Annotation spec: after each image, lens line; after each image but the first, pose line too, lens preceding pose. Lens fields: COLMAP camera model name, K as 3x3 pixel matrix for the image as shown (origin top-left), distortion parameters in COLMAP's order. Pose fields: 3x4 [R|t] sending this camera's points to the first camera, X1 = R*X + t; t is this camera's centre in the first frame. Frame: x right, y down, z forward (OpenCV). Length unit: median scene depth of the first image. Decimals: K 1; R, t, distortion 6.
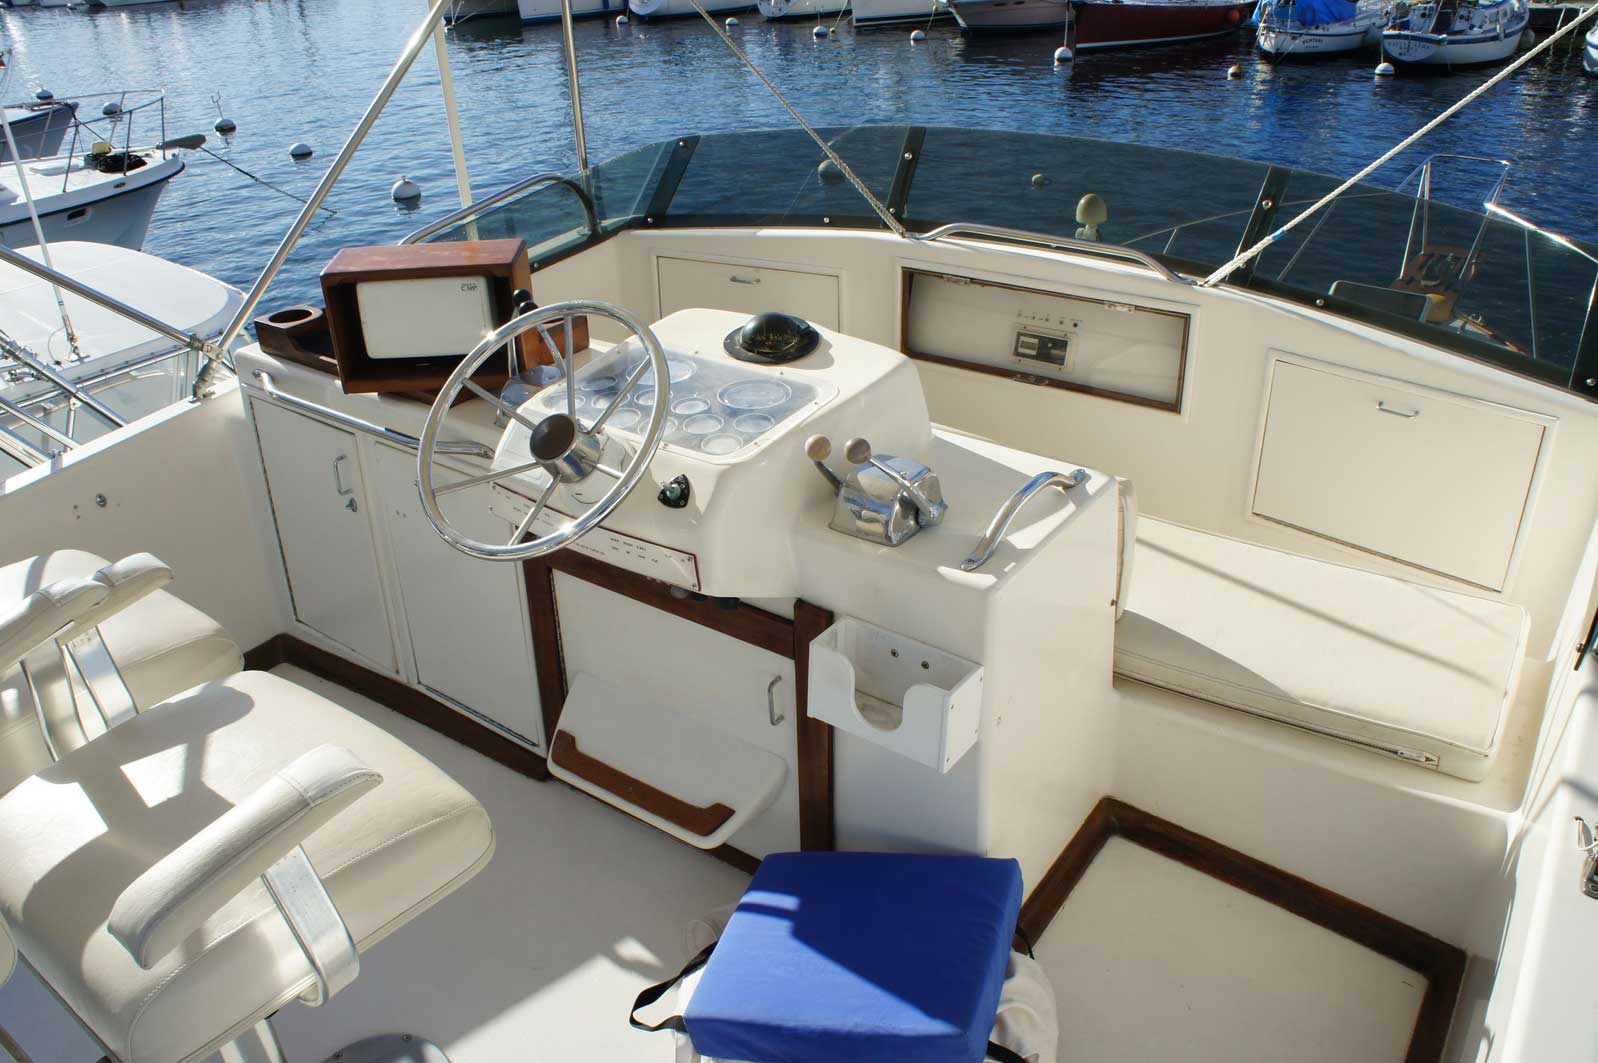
lens RADIAL K [[1205.9, 0, 799.0], [0, 1205.9, 531.5], [0, 0, 1]] dist [-0.007526, -0.005753]
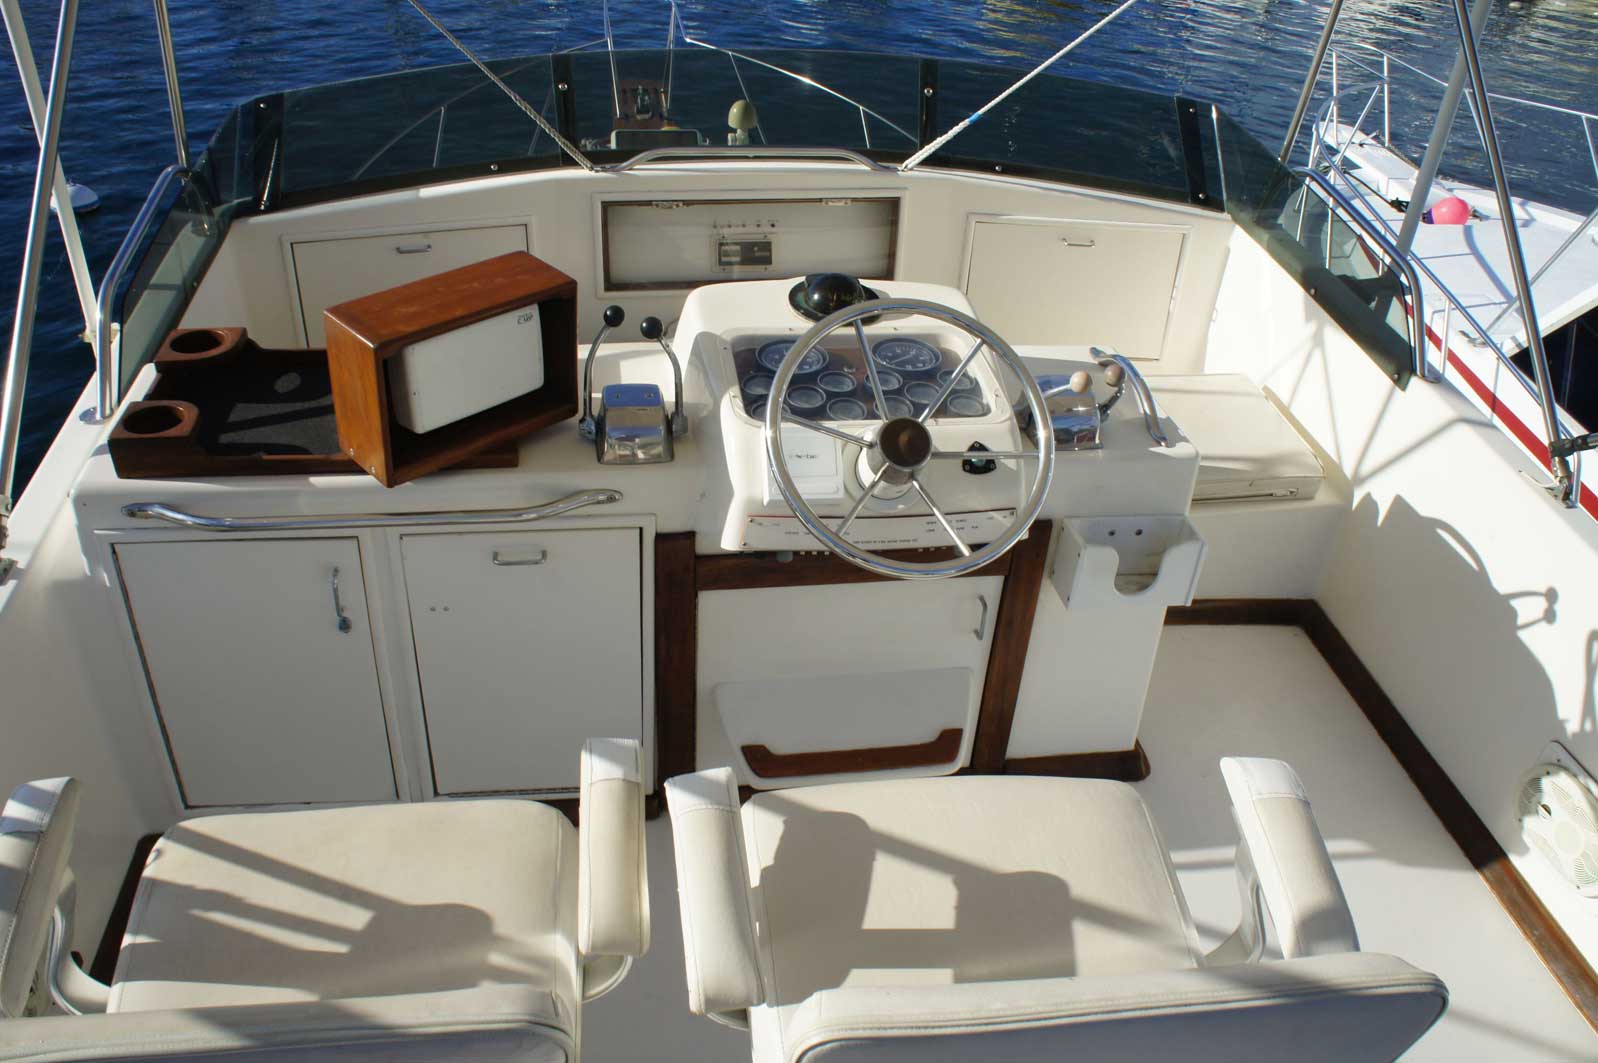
lens RADIAL K [[1187.3, 0, 799.0], [0, 1187.3, 531.5], [0, 0, 1]] dist [-0.041008, 0.003386]
pose [[0.743859, -0.342681, 0.573797, -0.484040], [0.276881, 0.939413, 0.202091, -0.130650], [-0.608285, 0.008546, 0.793672, 0.161533]]
